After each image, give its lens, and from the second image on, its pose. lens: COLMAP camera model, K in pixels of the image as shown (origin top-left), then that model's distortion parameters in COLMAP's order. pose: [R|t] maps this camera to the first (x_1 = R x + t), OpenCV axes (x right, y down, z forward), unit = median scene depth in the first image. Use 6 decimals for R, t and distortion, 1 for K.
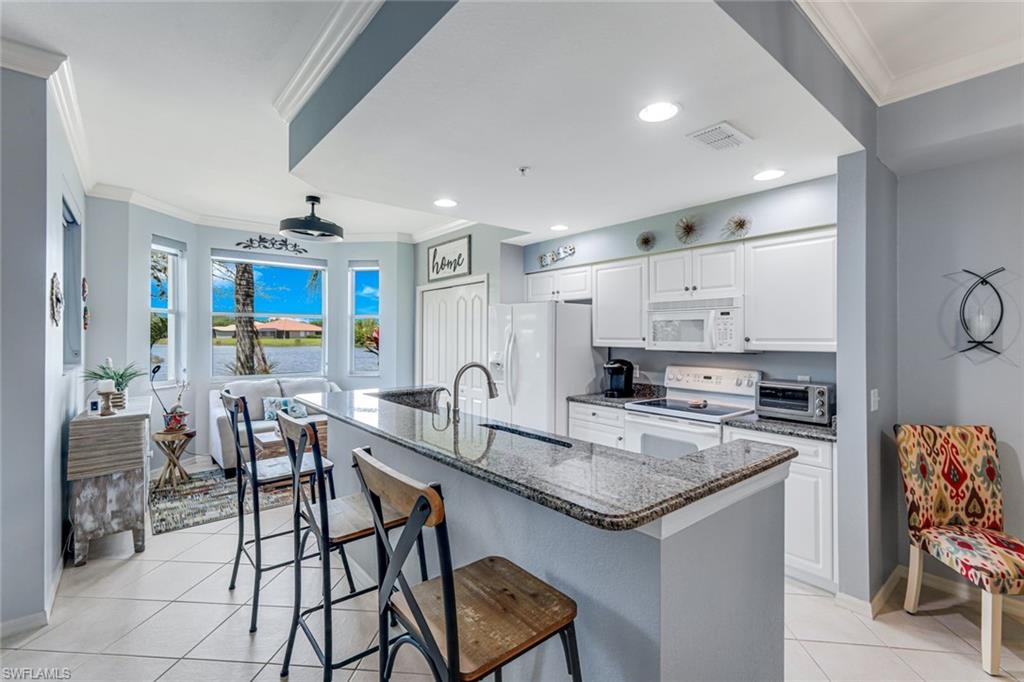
lens RADIAL K [[456.8, 0, 511.5], [0, 456.8, 333.2], [0, 0, 1]] dist [0.002590, 0.000198]
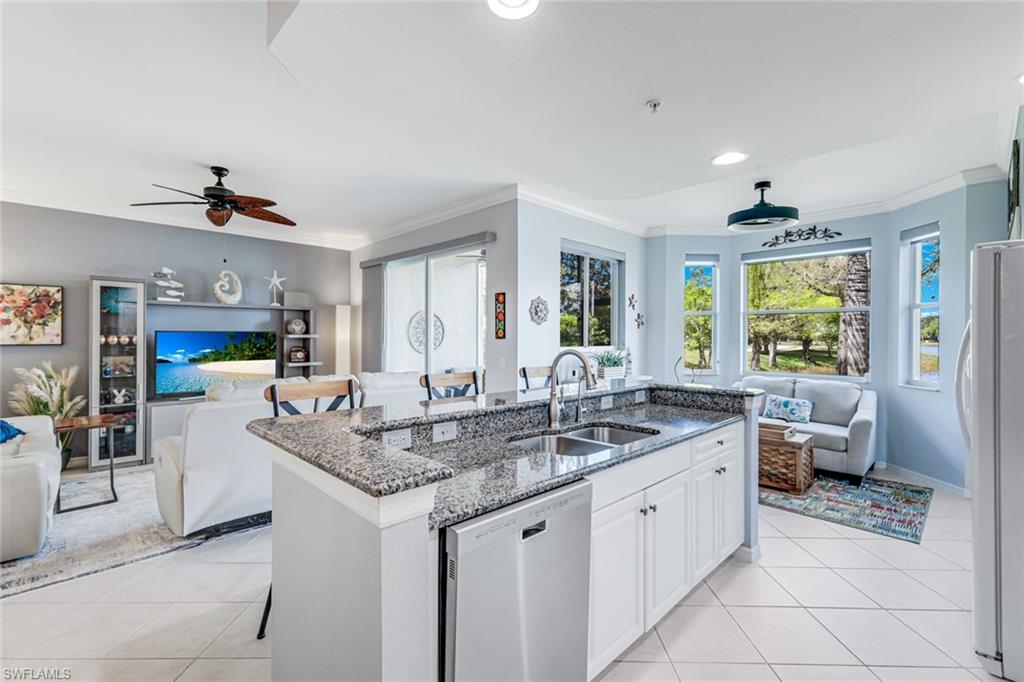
lens RADIAL K [[450.9, 0, 510.3], [0, 450.9, 336.8], [0, 0, 1]] dist [0.005703, 0.000279]
pose [[0.080520, -0.003339, -0.996747, 0.446324], [-0.000050, 0.999994, -0.003354, 0.020998], [0.996753, 0.000320, 0.080520, 0.409187]]
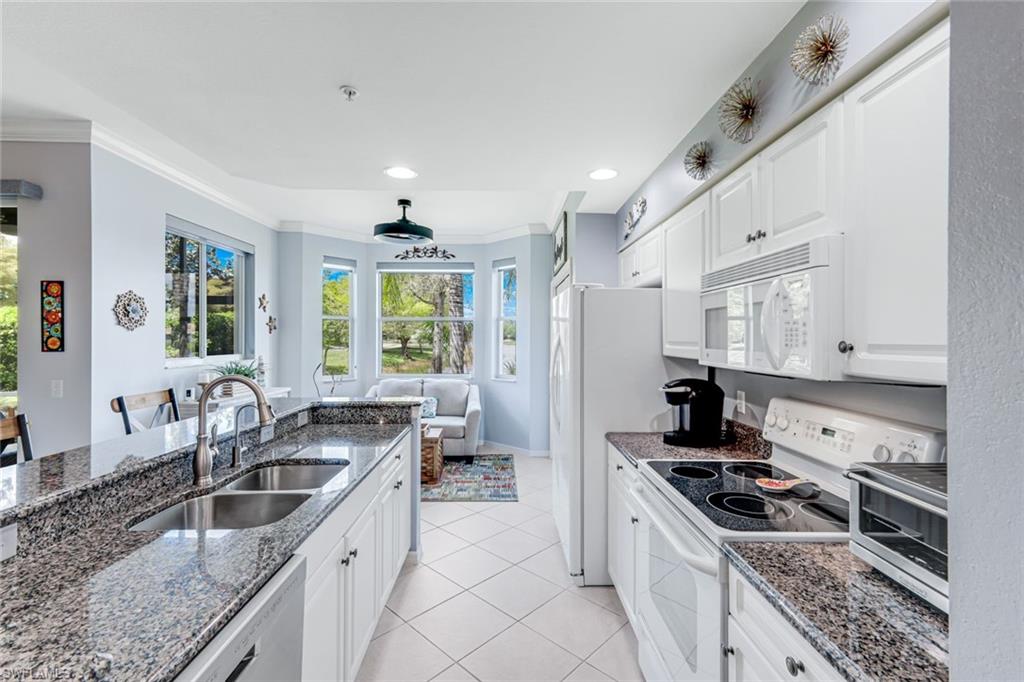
lens RADIAL K [[450.9, 0, 510.3], [0, 450.9, 336.8], [0, 0, 1]] dist [0.005703, 0.000279]
pose [[0.782070, -0.002397, -0.623185, 0.366138], [0.003669, 0.999993, 0.000757, 0.002463], [0.623179, -0.002878, 0.782074, 0.366983]]
